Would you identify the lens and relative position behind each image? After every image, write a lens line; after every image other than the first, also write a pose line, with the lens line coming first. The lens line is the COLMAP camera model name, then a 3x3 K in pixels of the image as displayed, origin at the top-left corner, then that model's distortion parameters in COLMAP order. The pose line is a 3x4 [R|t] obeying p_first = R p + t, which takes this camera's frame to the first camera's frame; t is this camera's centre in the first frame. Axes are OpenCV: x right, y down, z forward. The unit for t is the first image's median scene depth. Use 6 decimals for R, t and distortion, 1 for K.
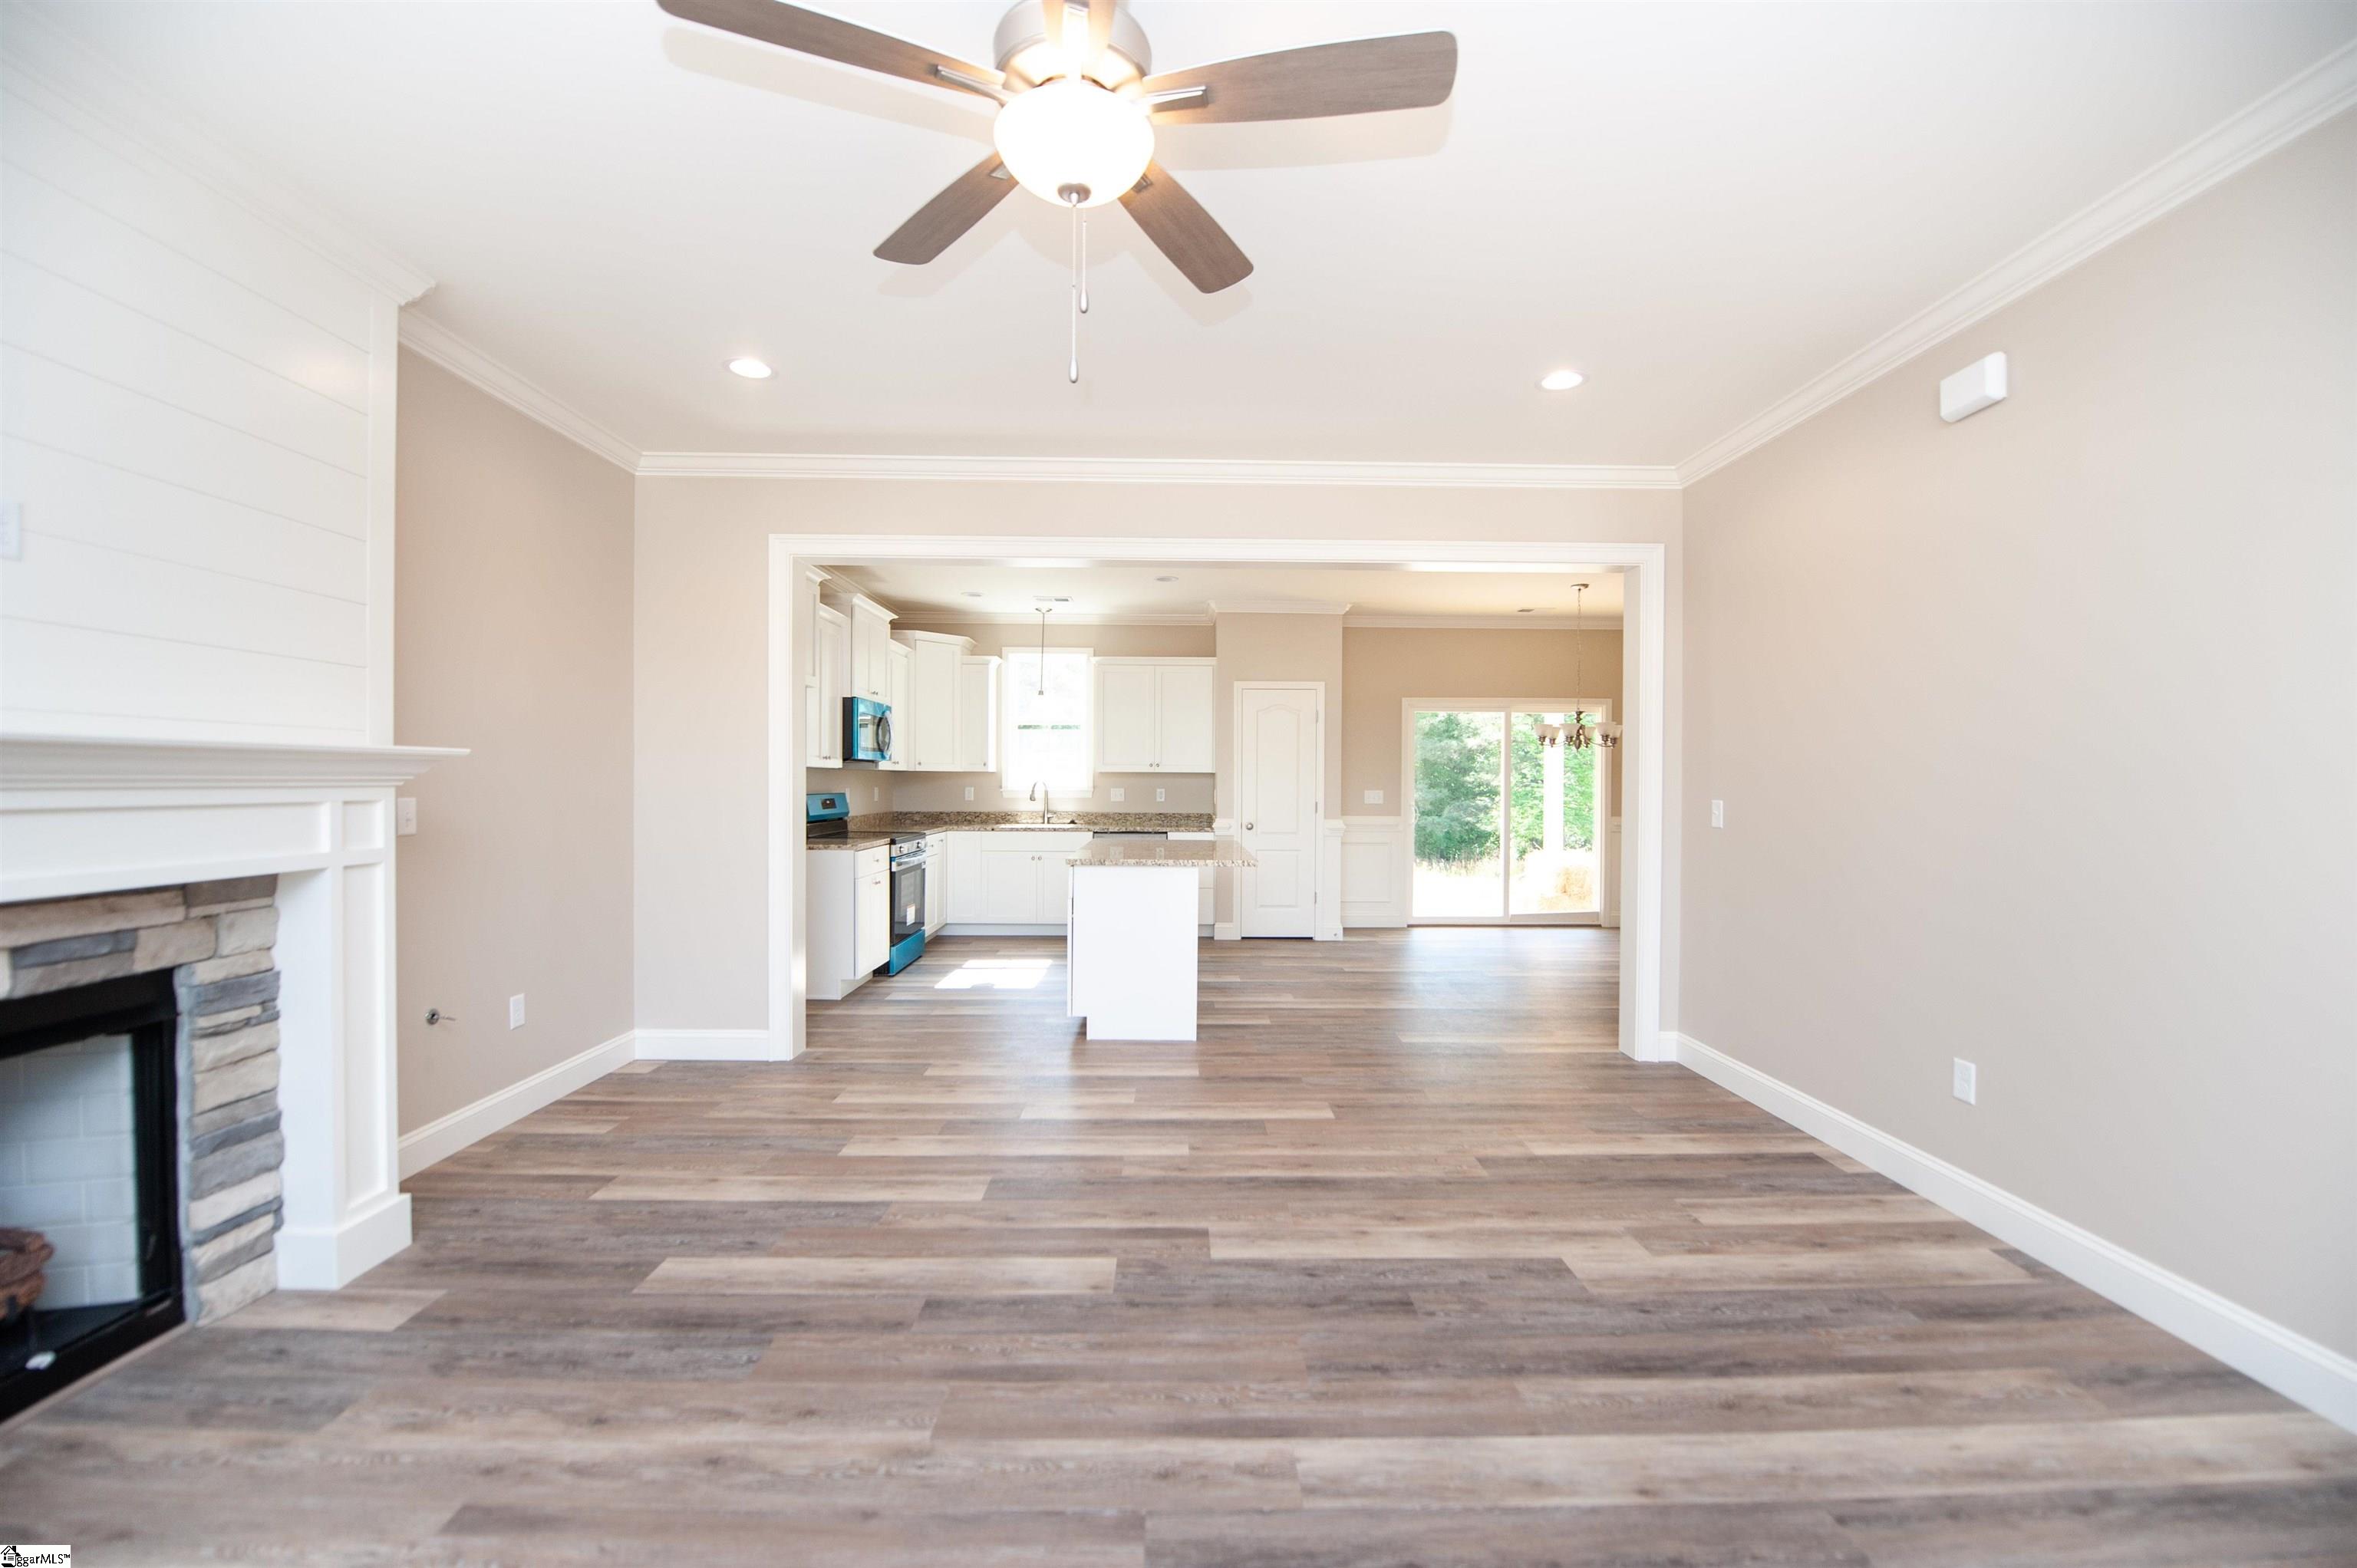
lens RADIAL K [[948.8, 0, 1195.4], [0, 948.8, 787.4], [0, 0, 1]] dist [-0.016753, -0.000117]
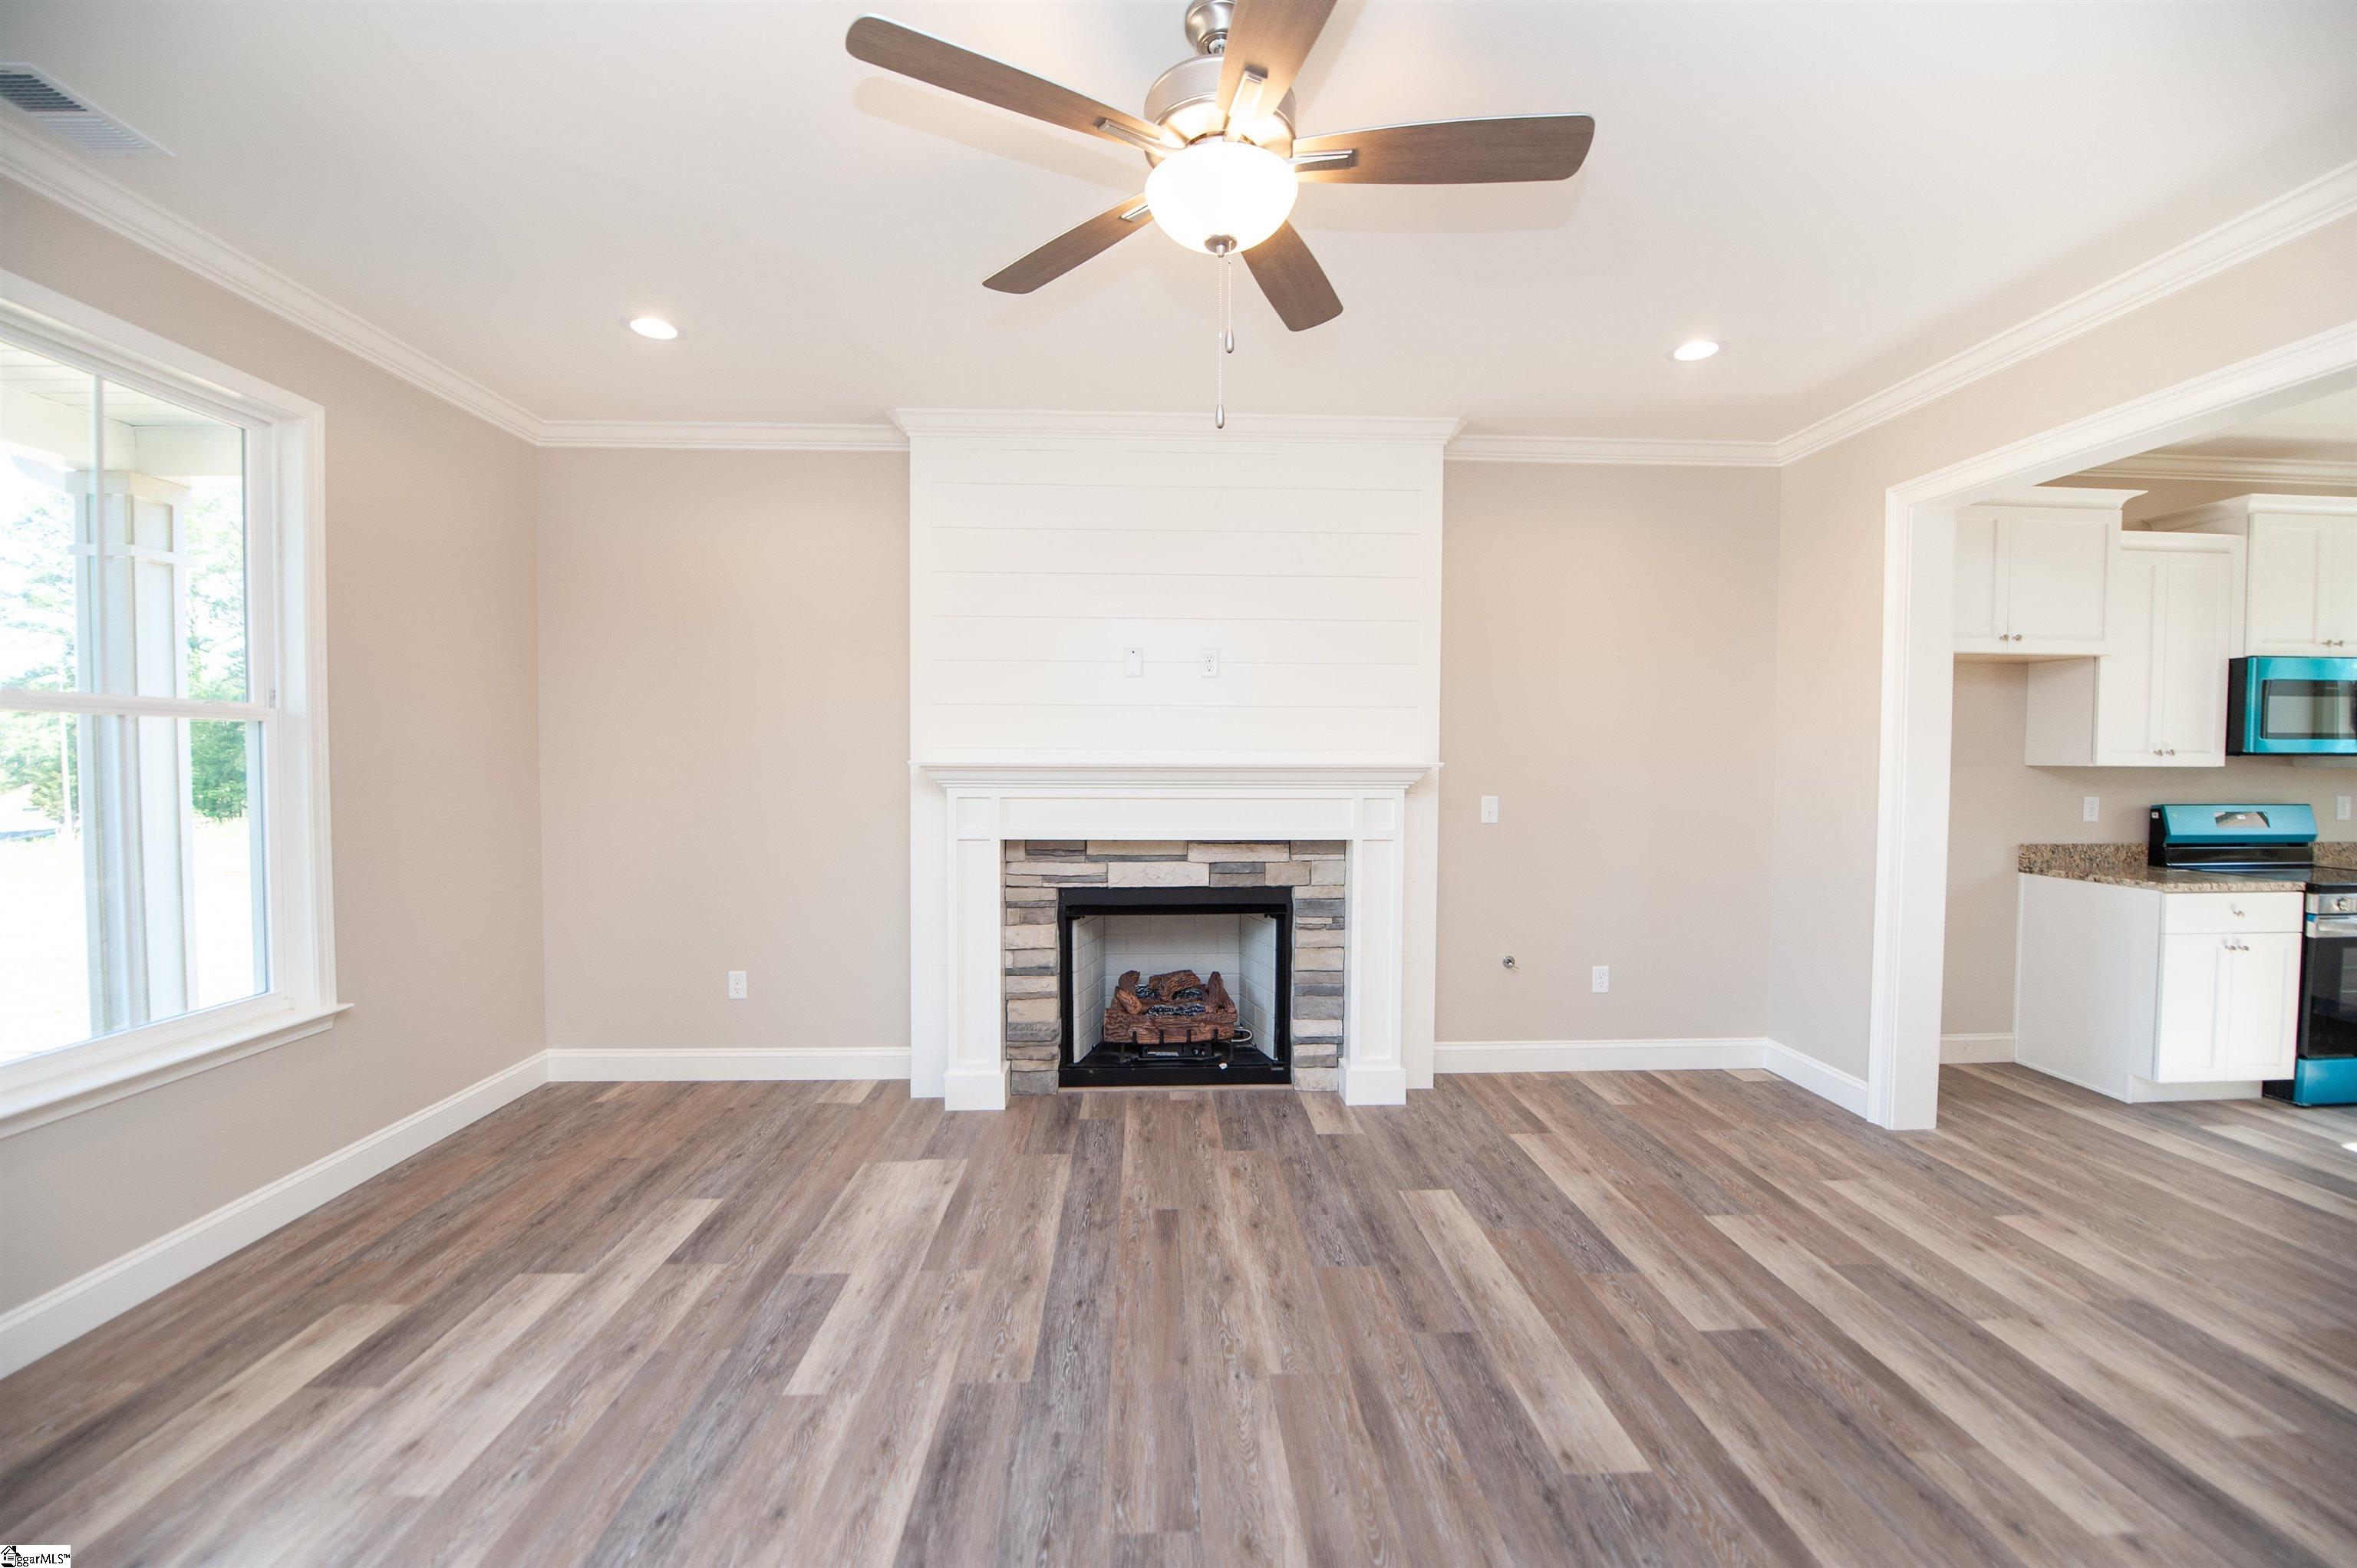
lens RADIAL K [[949.2, 0, 1177.1], [0, 949.2, 777.9], [0, 0, 1]] dist [-0.018881, -0.000425]
pose [[0.010652, 0.016391, -0.999809, 0.680160], [-0.009153, 0.999825, 0.016294, -0.042199], [0.999901, 0.008978, 0.010800, 0.689628]]
